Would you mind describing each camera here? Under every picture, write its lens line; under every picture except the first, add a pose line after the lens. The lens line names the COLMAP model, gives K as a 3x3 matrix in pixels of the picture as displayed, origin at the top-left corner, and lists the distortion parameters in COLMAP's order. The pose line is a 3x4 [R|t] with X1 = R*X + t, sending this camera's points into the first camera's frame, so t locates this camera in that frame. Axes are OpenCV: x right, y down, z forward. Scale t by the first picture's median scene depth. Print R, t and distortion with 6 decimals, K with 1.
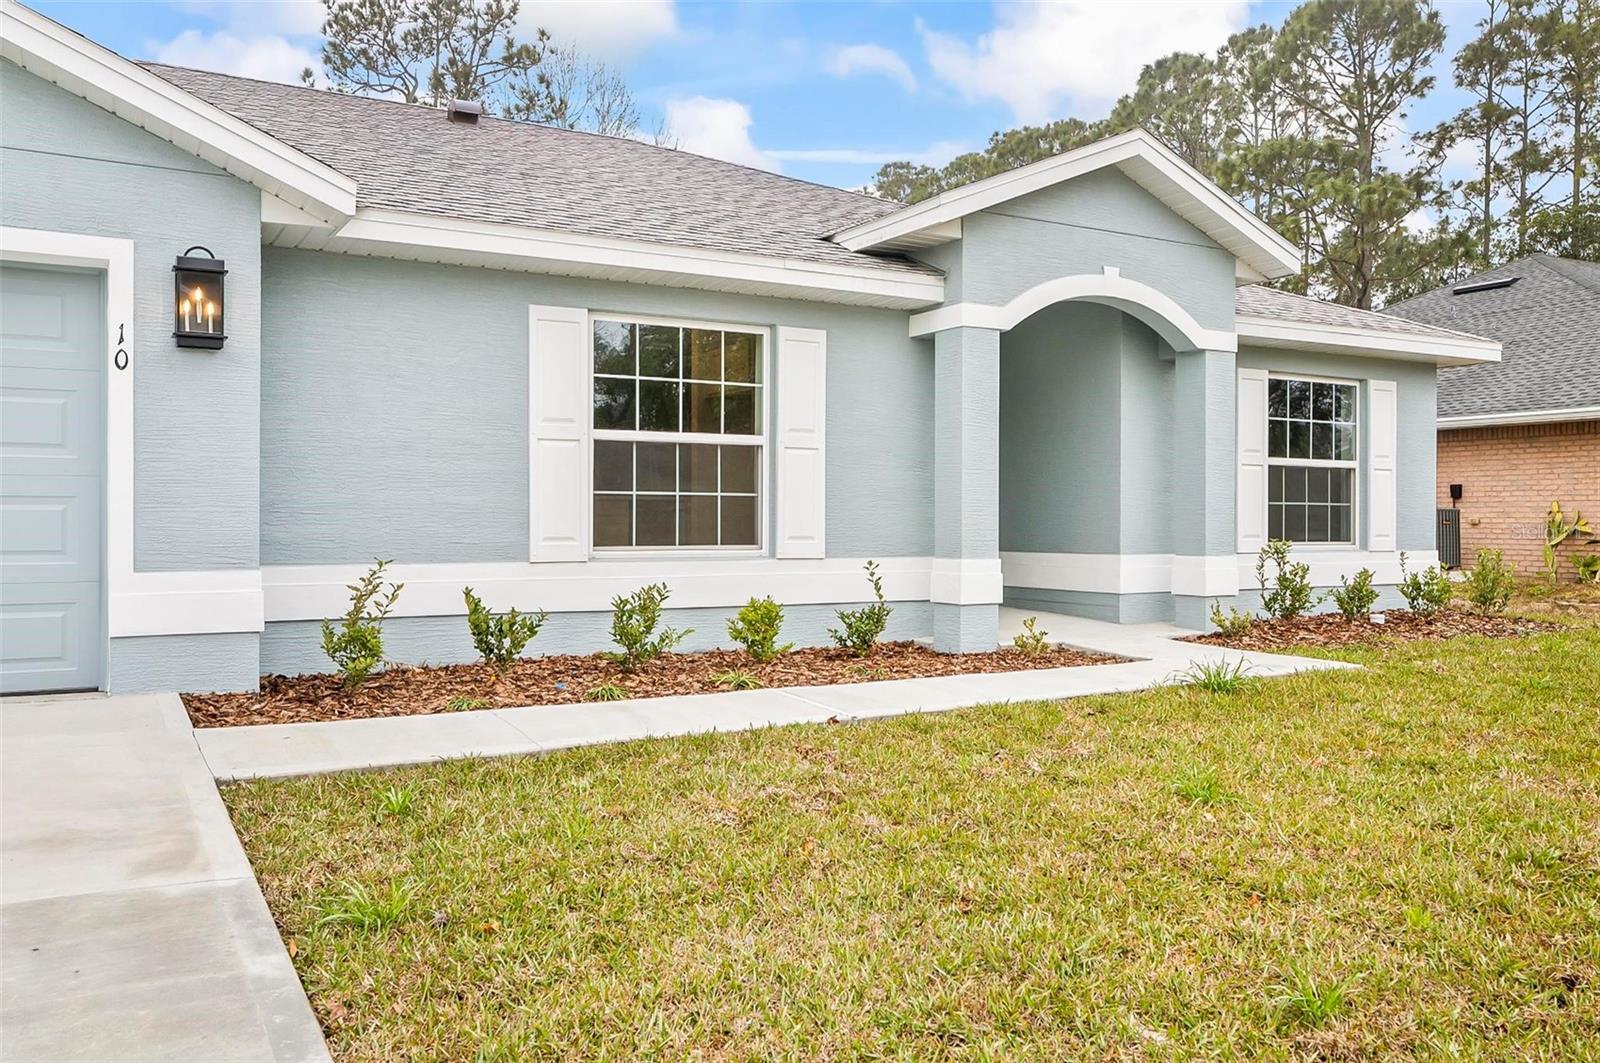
lens RADIAL K [[1268.4, 0, 814.1], [0, 1268.4, 531.1], [0, 0, 1]] dist [-0.011657, 0.025978]
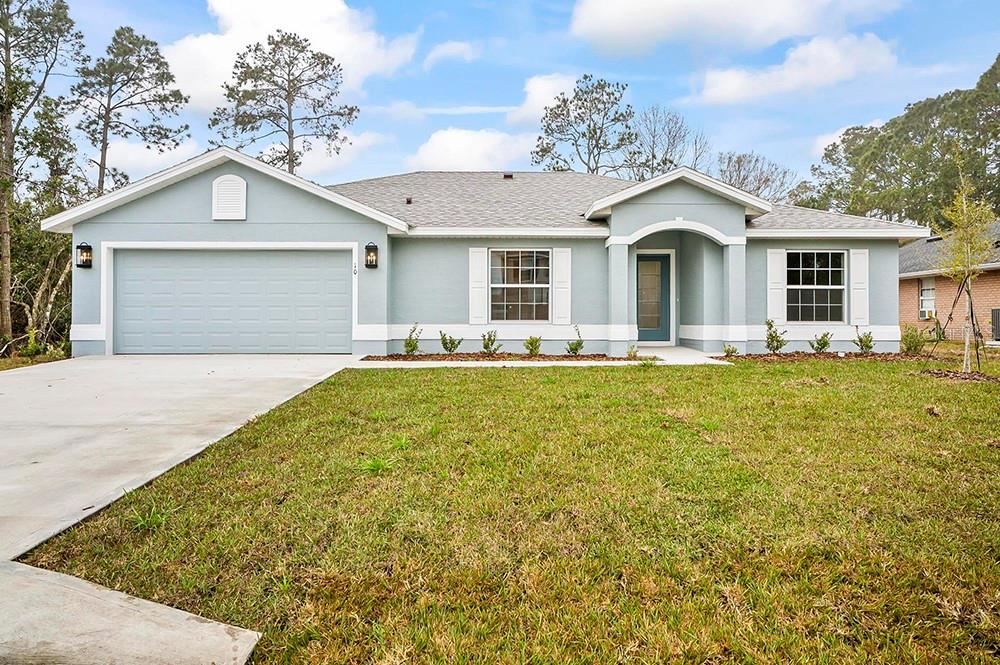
lens RADIAL K [[623.7, 0, 508.7], [0, 623.7, 318.1], [0, 0, 1]] dist [0.000080, -0.002406]
pose [[0.873978, -0.004258, -0.485947, 0.506855], [-0.003281, 0.999887, -0.014662, 0.023509], [0.485954, 0.014408, 0.873866, -0.295772]]
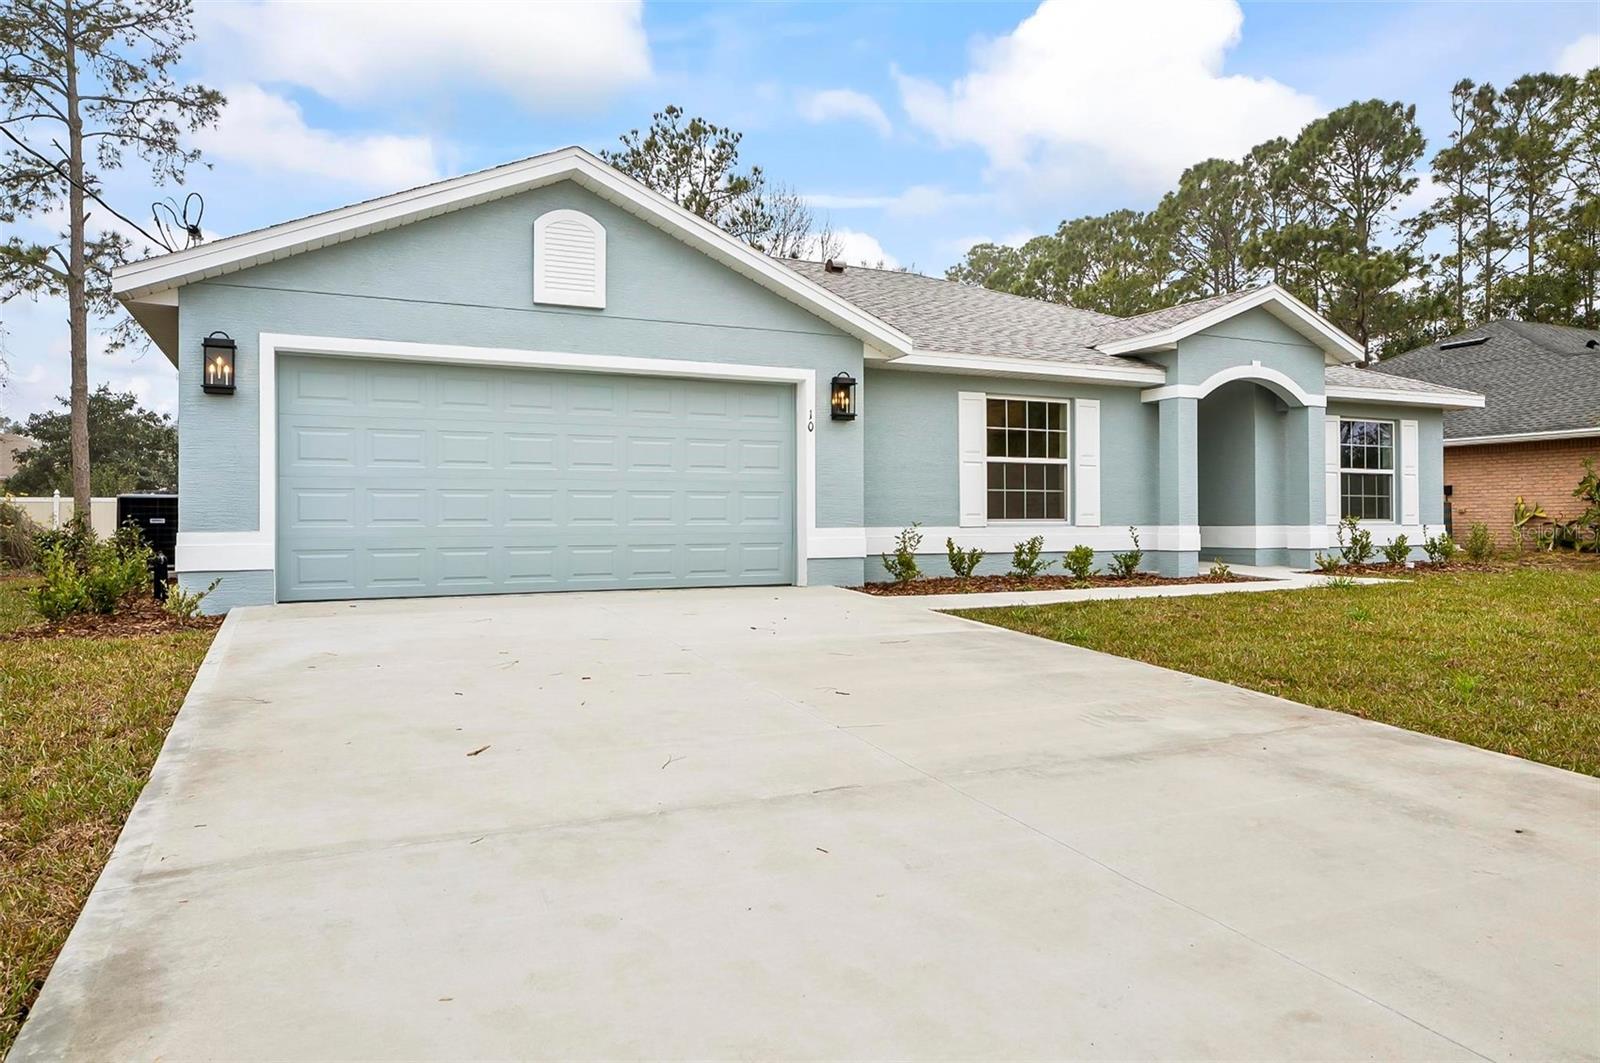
lens RADIAL K [[1024.9, 0, 820.5], [0, 1024.9, 520.5], [0, 0, 1]] dist [-0.000018, 0.000705]
pose [[0.997713, -0.006850, -0.067247, -0.250492], [0.006068, 0.999912, -0.011826, 0.024070], [0.067322, 0.011391, 0.997666, -0.416096]]
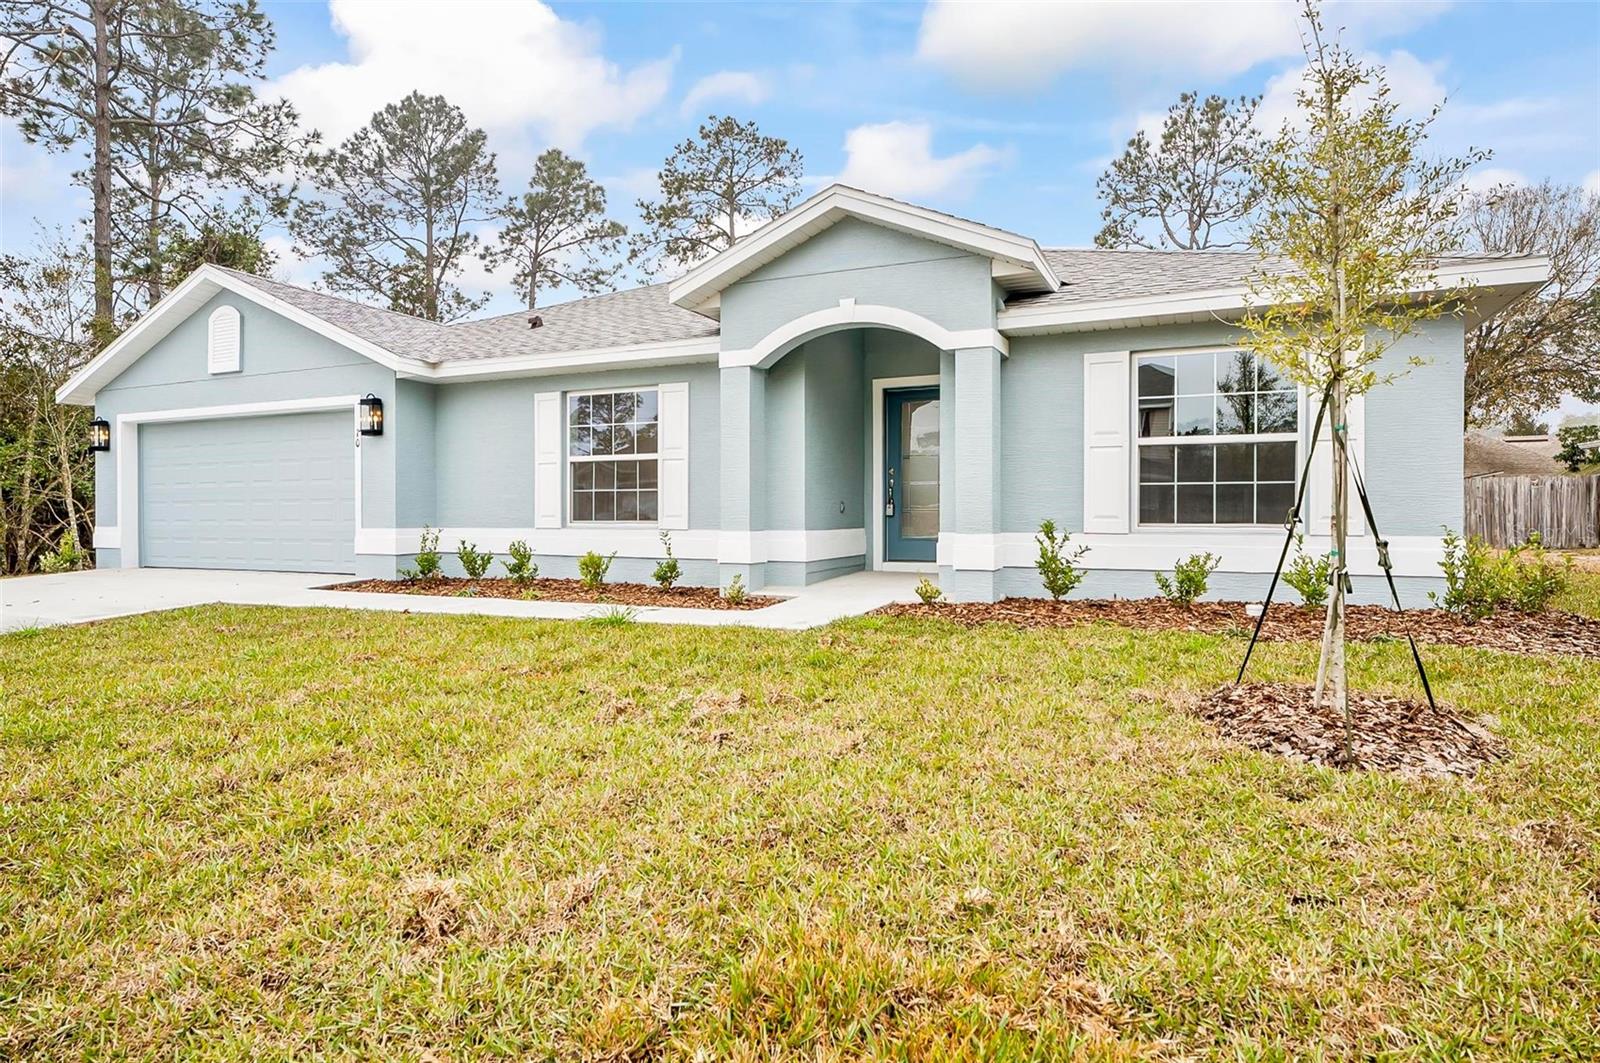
lens RADIAL K [[866.7, 0, 806.5], [0, 866.7, 522.4], [0, 0, 1]] dist [-0.002300, 0.000297]
pose [[0.591966, 0.003900, -0.805954, 0.811284], [-0.004132, 0.999990, 0.001804, 0.008444], [0.805952, 0.002262, 0.591976, 0.423651]]
